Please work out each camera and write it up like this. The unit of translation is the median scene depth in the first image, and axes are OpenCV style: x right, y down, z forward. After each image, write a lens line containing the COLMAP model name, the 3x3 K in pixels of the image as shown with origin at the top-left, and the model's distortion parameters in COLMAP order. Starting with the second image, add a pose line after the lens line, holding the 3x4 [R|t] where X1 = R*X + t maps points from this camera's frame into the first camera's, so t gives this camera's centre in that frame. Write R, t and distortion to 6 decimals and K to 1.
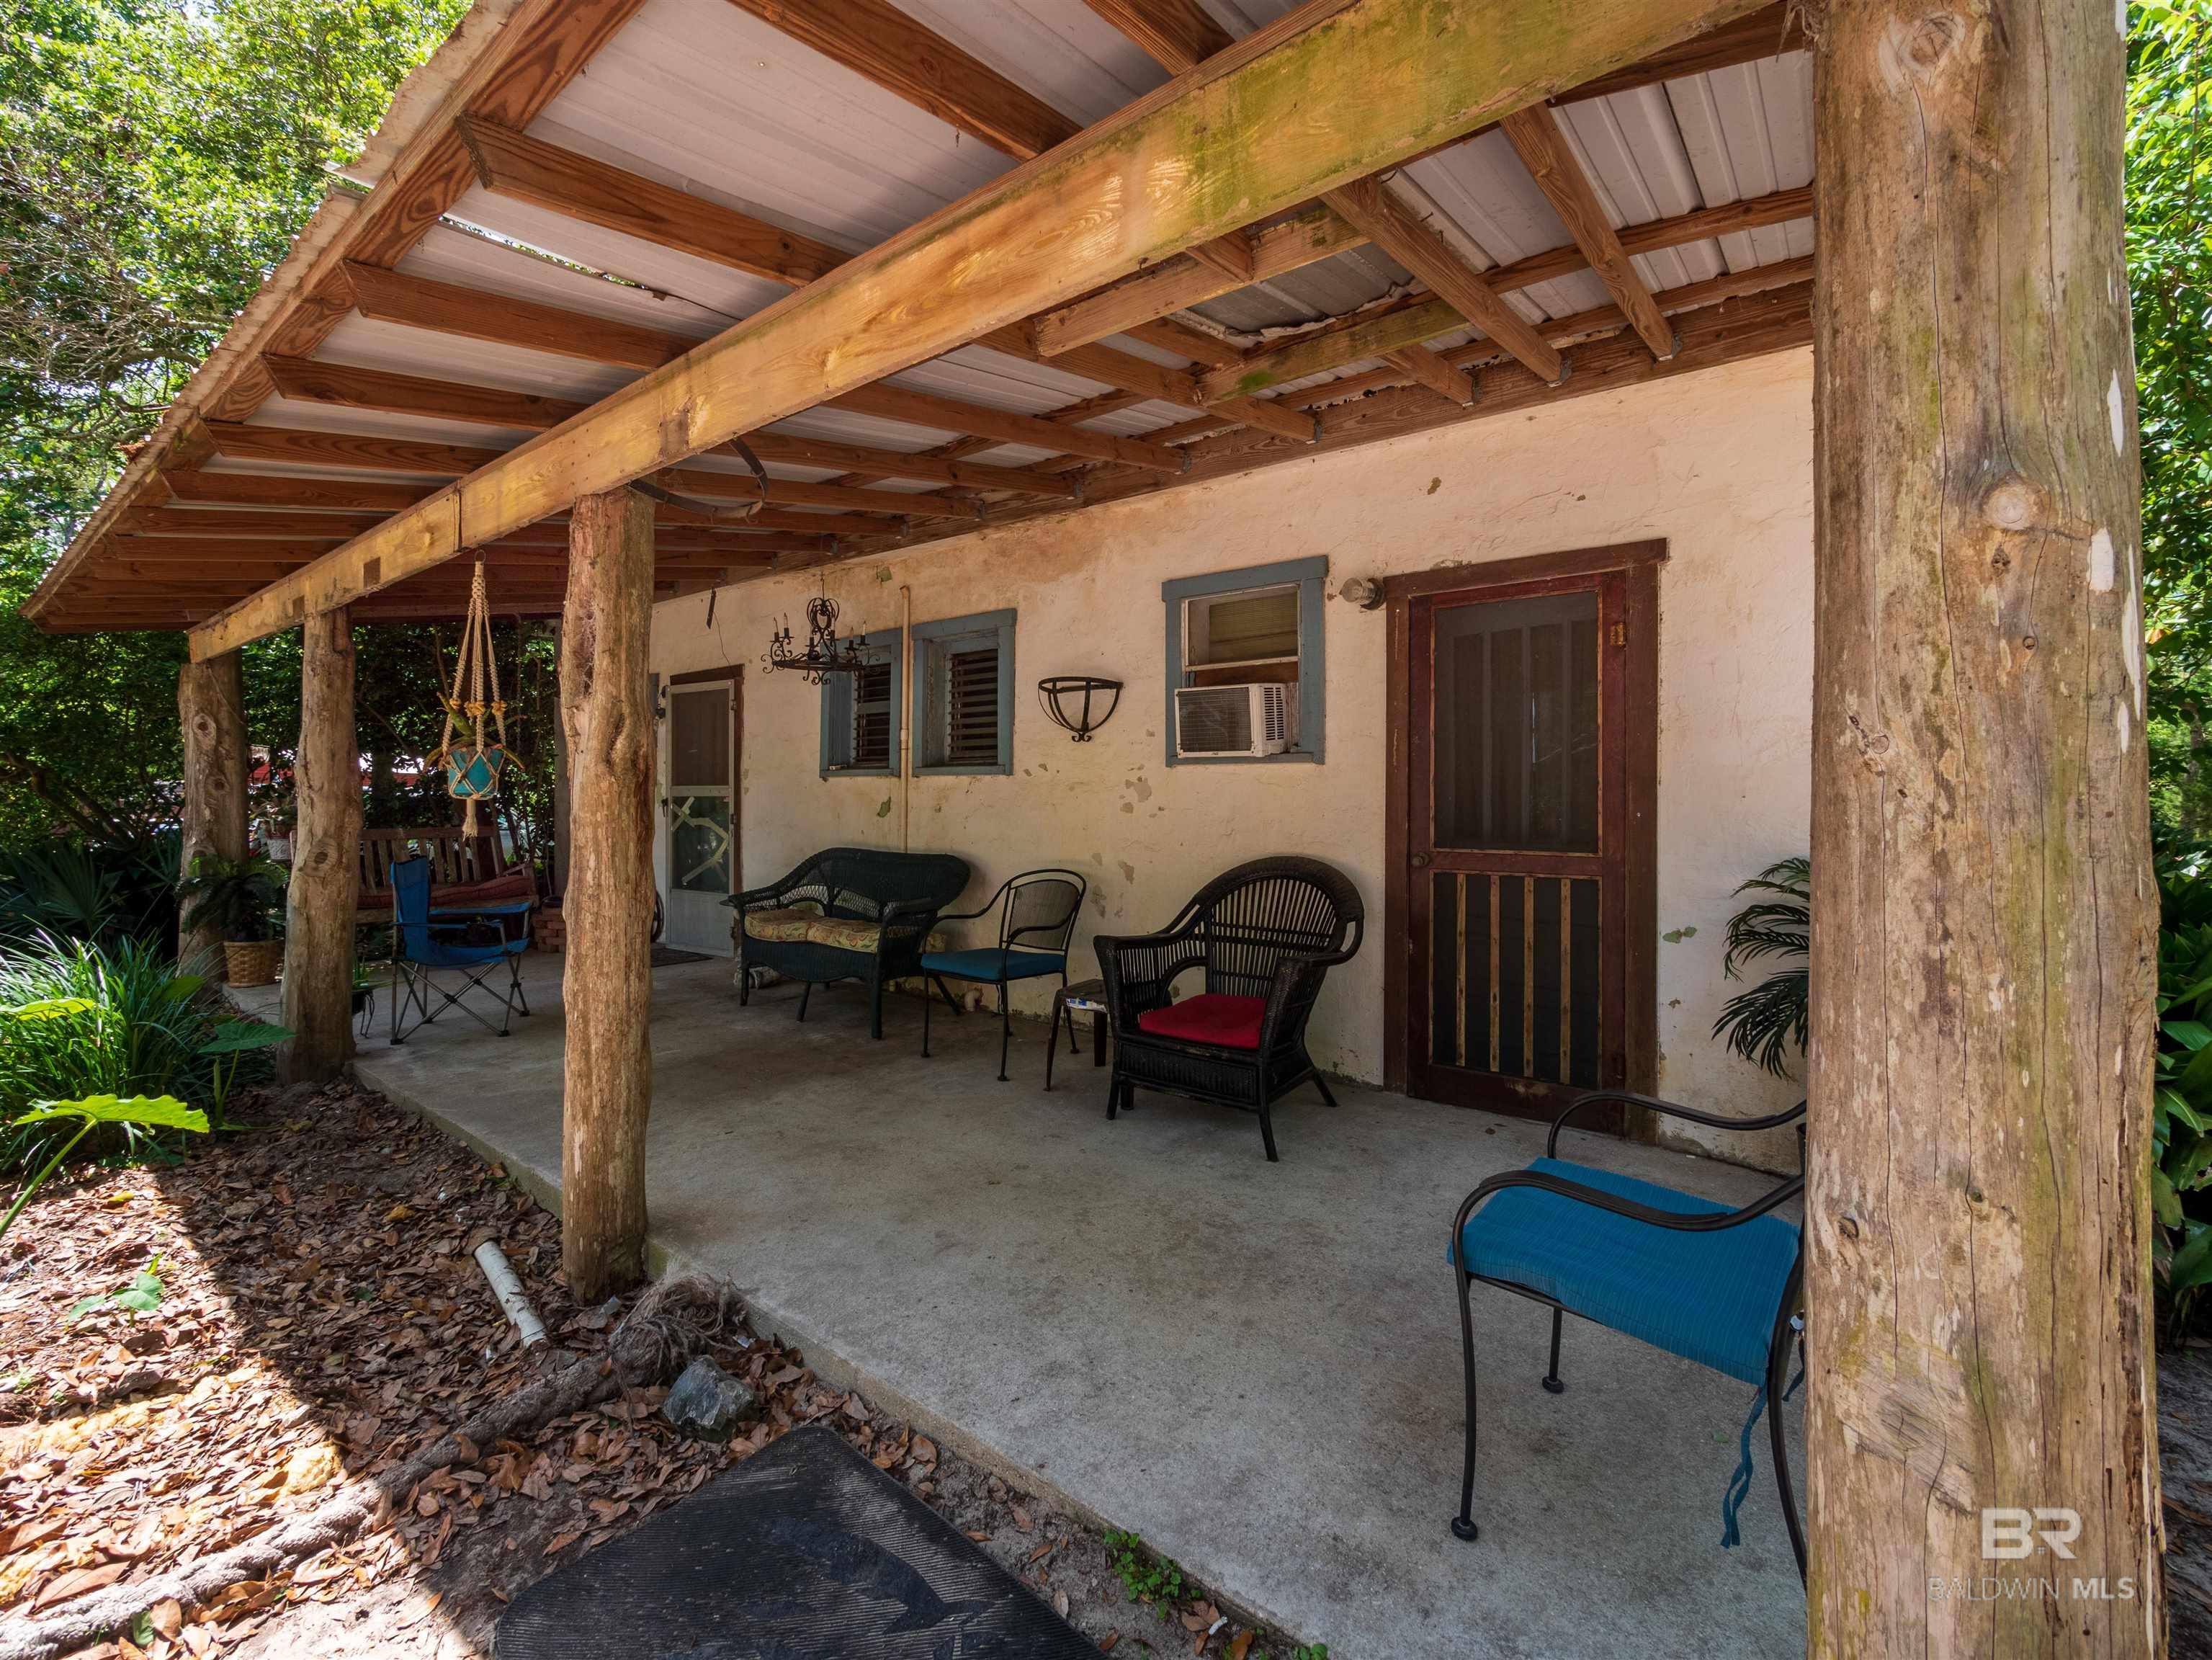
lens RADIAL K [[929.6, 0, 1105.5], [0, 929.6, 828.4], [0, 0, 1]] dist [-0.007640, 0.000975]
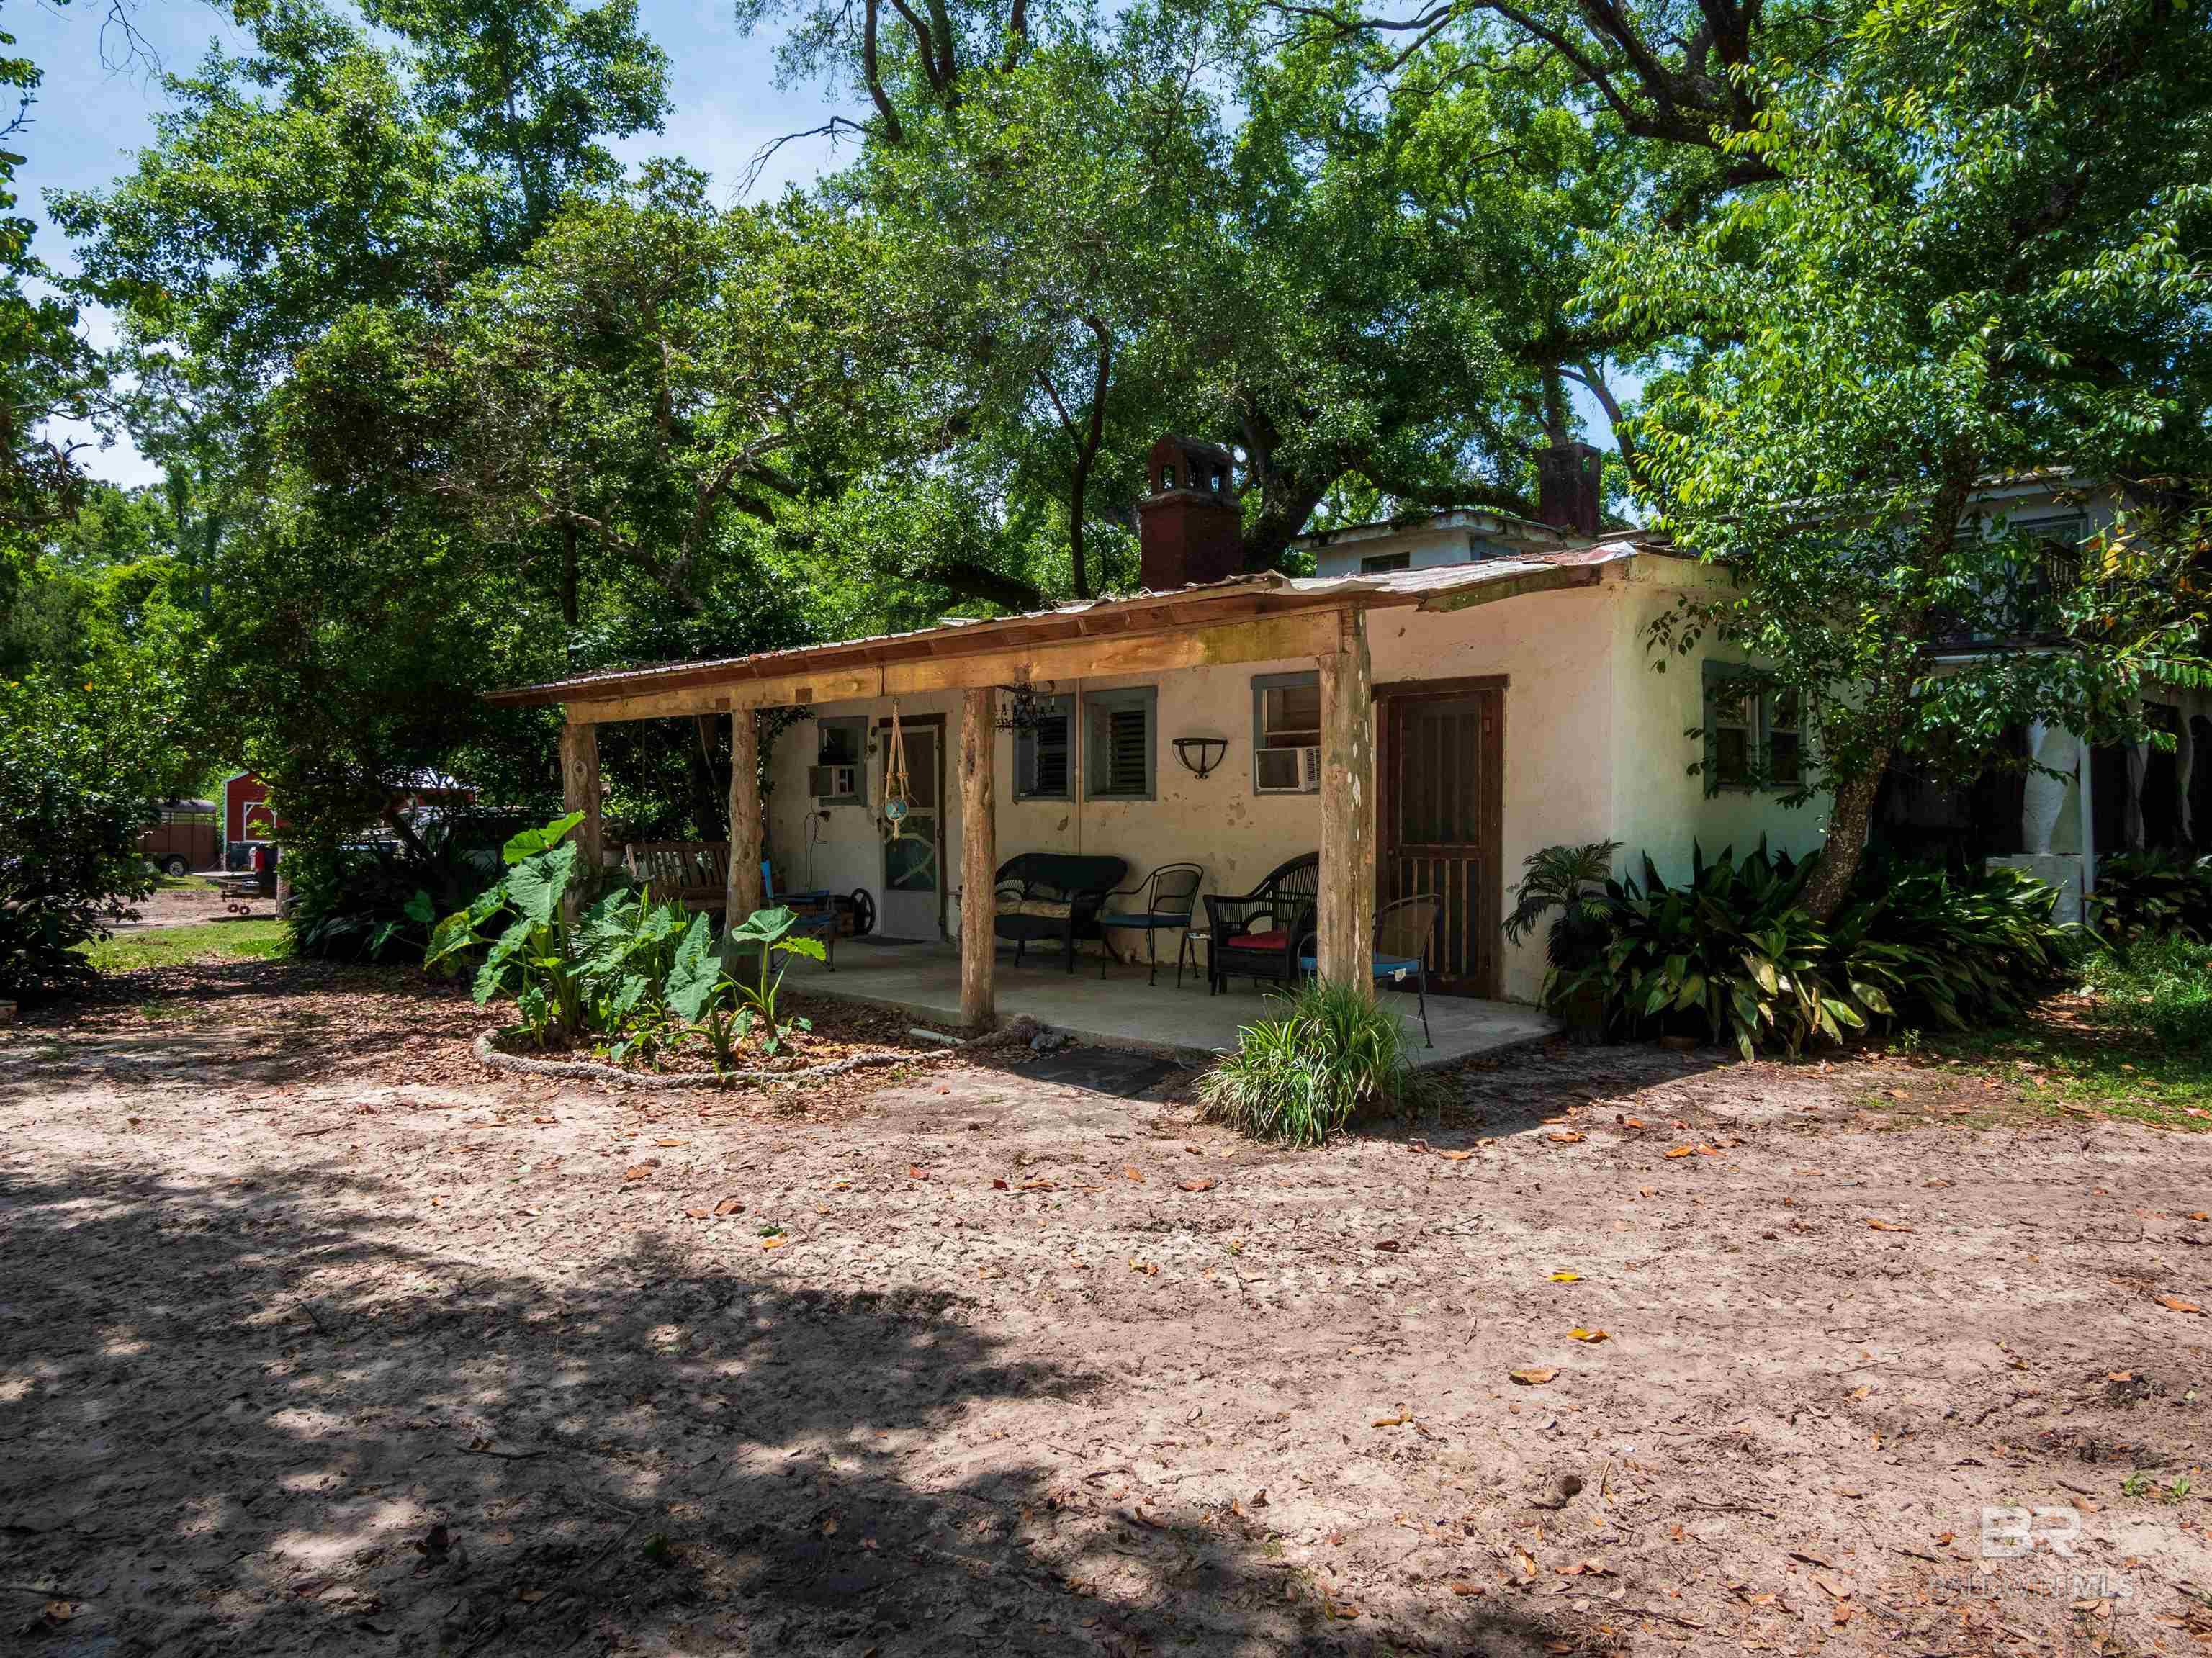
lens RADIAL K [[1442.7, 0, 1104.0], [0, 1442.7, 828.5], [0, 0, 1]] dist [0.003345, -0.003497]
pose [[0.991555, -0.006524, -0.129525, 0.116353], [0.003997, 0.999797, -0.019760, 0.031713], [0.129628, 0.019075, 0.991379, -1.290181]]
